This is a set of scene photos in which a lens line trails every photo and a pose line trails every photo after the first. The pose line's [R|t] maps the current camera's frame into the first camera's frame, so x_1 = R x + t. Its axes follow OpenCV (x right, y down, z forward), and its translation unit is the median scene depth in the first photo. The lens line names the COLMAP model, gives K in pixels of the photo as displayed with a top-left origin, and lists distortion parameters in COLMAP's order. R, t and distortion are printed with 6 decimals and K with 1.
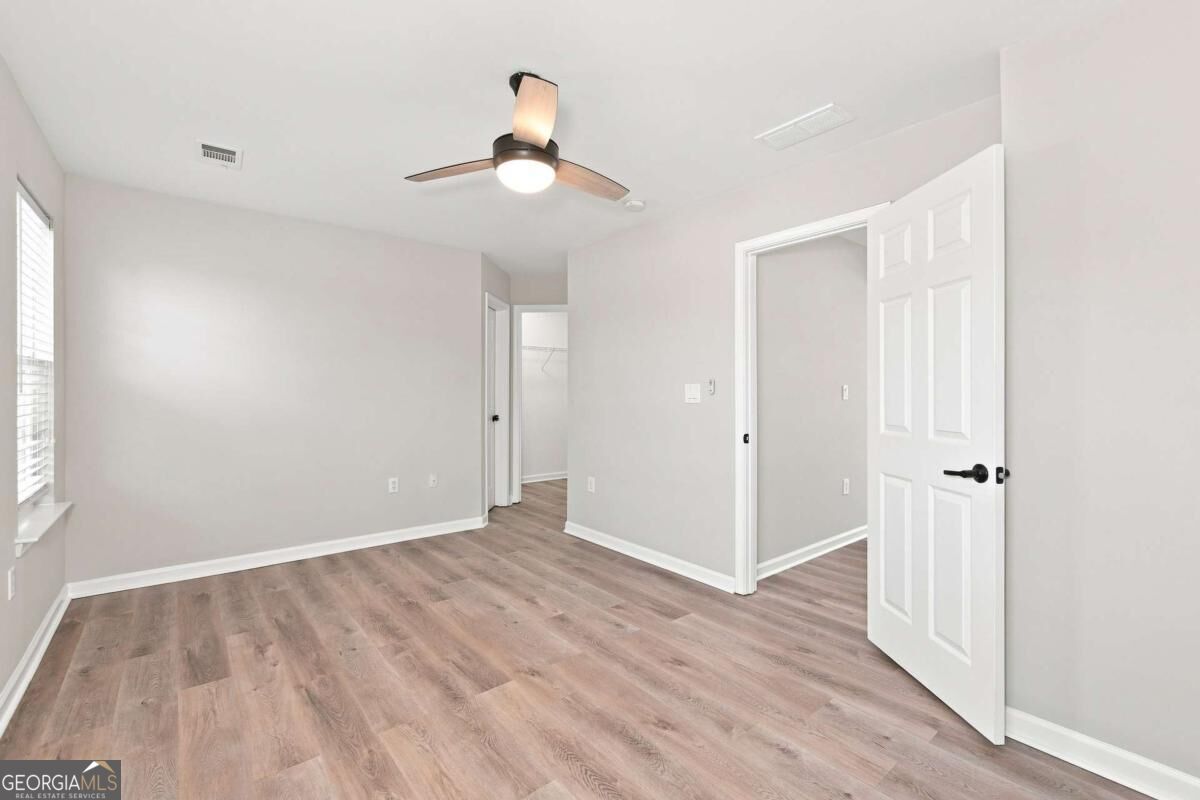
lens RADIAL K [[519.8, 0, 602.9], [0, 519.8, 392.8], [0, 0, 1]] dist [0.000407, 0.000584]
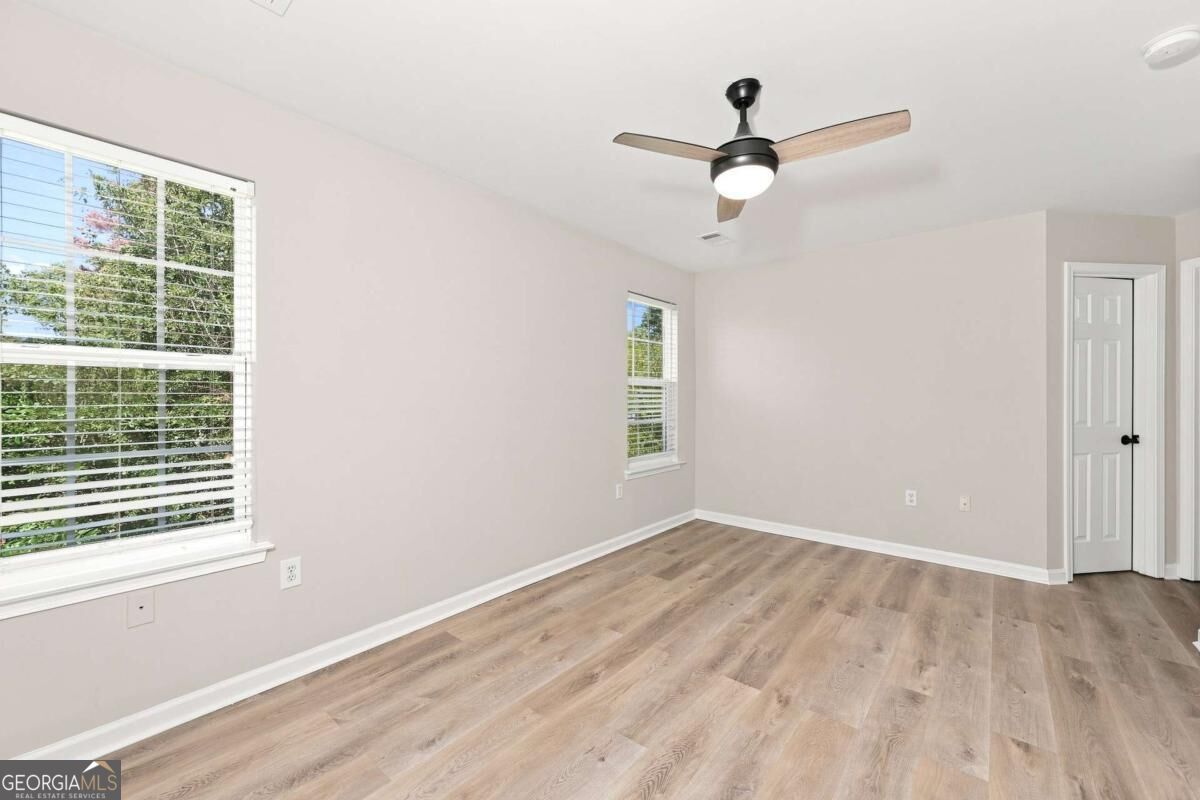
lens RADIAL K [[478.1, 0, 602.5], [0, 478.1, 400.3], [0, 0, 1]] dist [-0.003570, 0.000010]
pose [[0.188282, 0.003798, -0.982108, 0.509368], [-0.005111, 0.999983, 0.002887, -0.001070], [0.982102, 0.004476, 0.188298, 0.408548]]
